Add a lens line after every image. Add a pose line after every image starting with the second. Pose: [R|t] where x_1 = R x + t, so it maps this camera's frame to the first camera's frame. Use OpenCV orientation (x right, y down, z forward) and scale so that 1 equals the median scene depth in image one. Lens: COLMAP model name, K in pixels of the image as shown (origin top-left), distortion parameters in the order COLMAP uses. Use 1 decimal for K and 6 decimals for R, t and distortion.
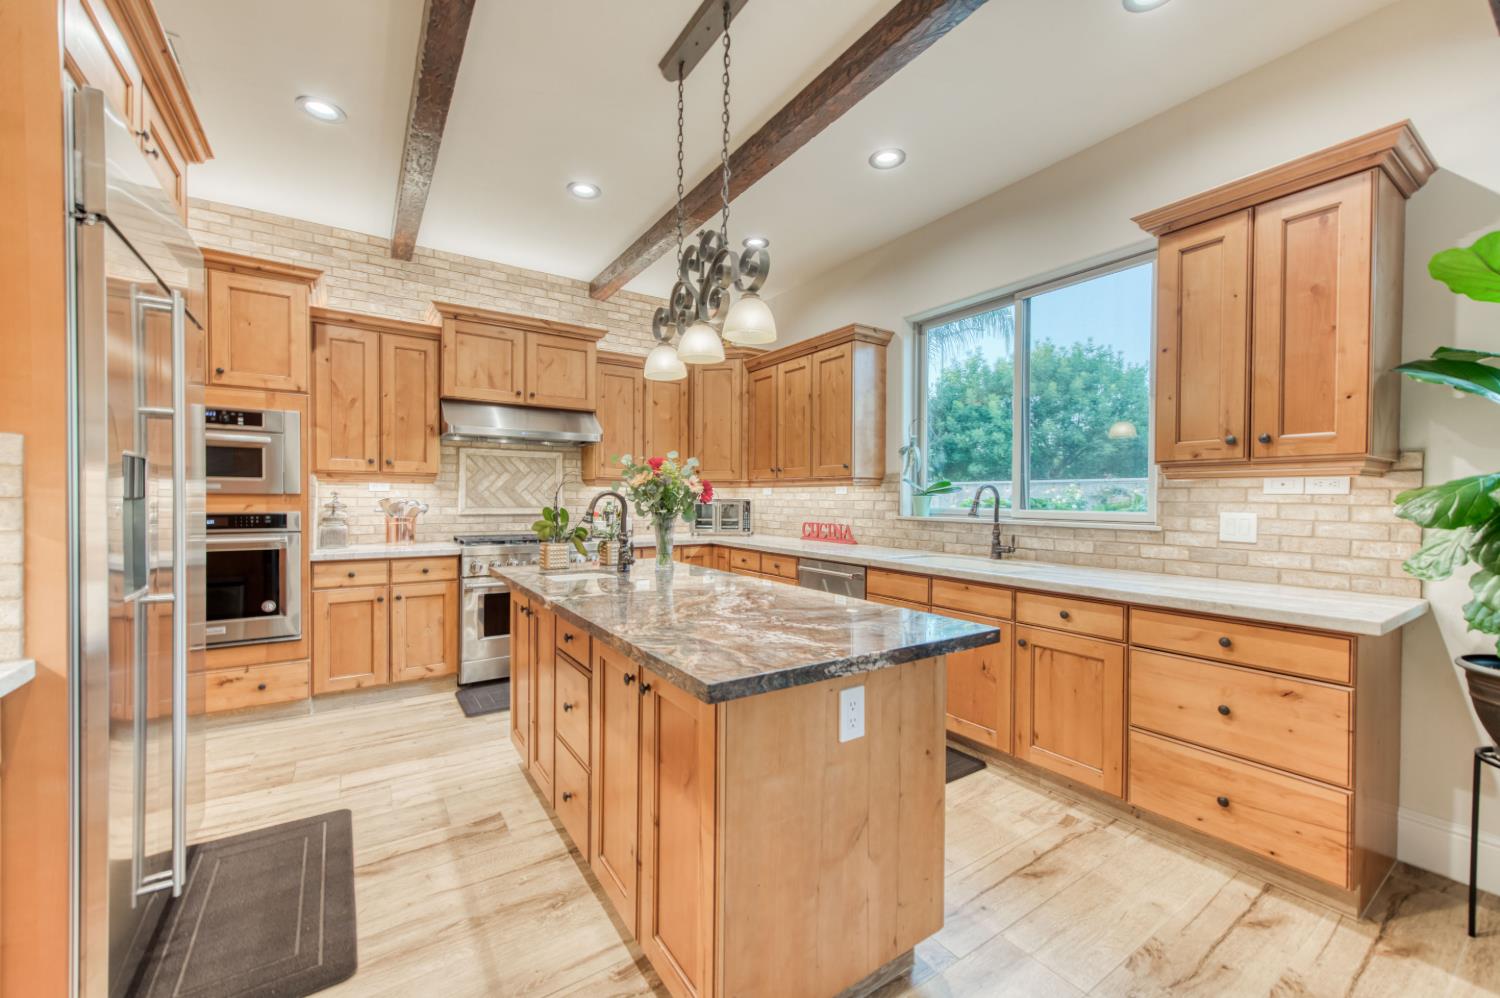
lens RADIAL K [[570.6, 0, 720.8], [0, 570.6, 506.0], [0, 0, 1]] dist [0.008658, -0.000211]
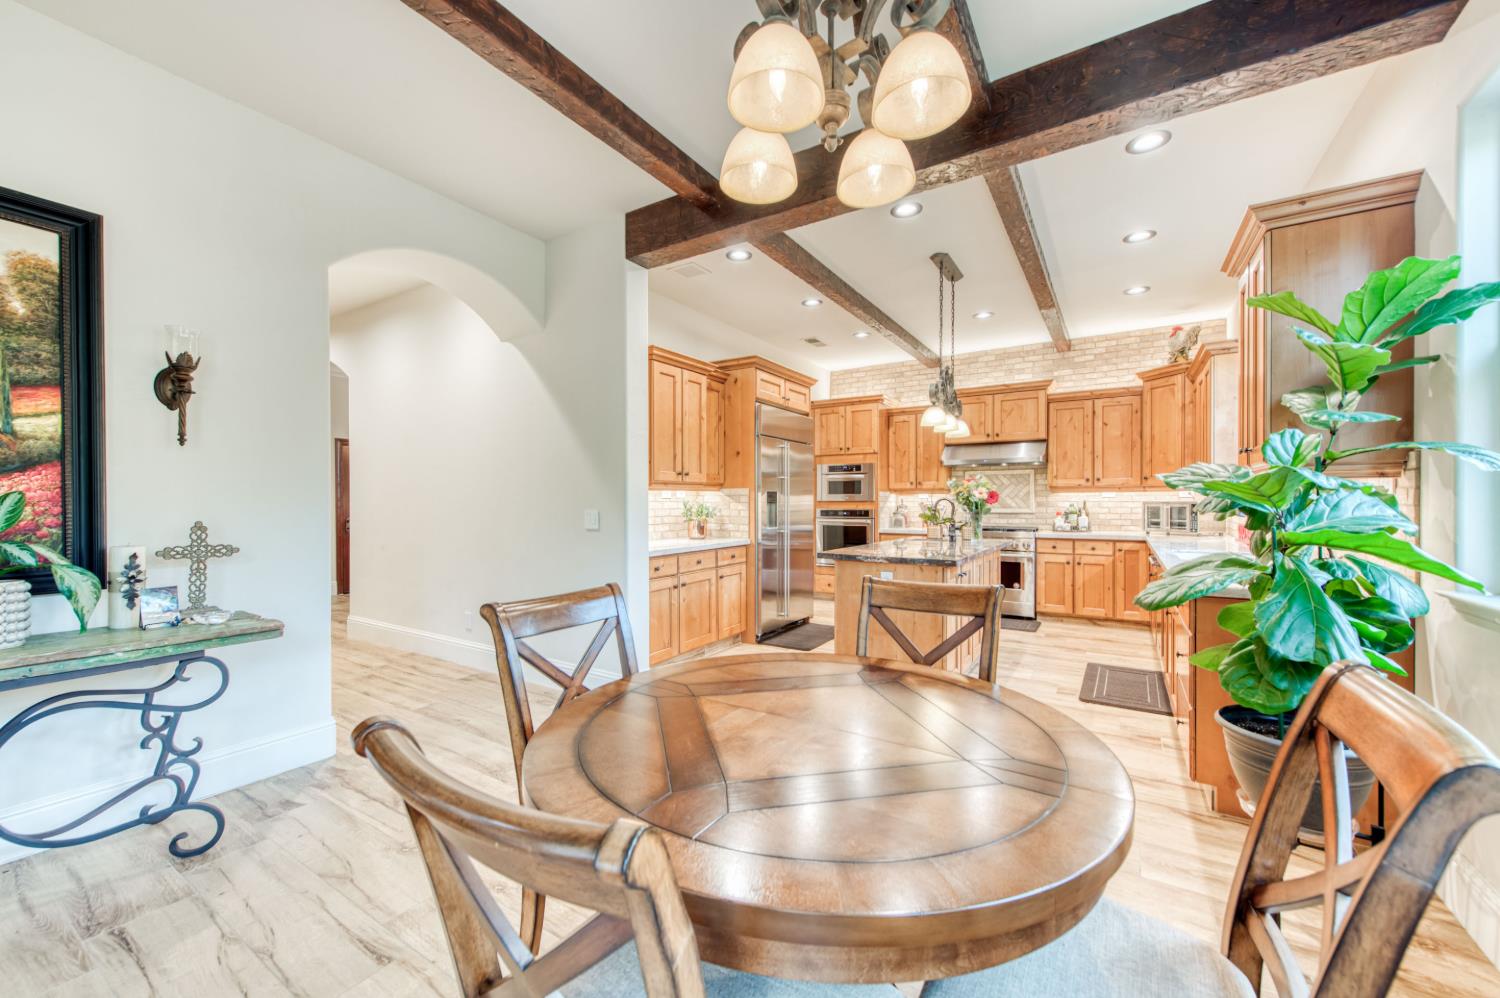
lens RADIAL K [[581.6, 0, 779.3], [0, 581.6, 502.3], [0, 0, 1]] dist [0.001254, -0.000093]
pose [[0.450939, -0.006199, -0.892533, 0.909096], [-0.006898, 0.999922, -0.010430, 0.008576], [0.892528, 0.010860, 0.450861, -0.255204]]
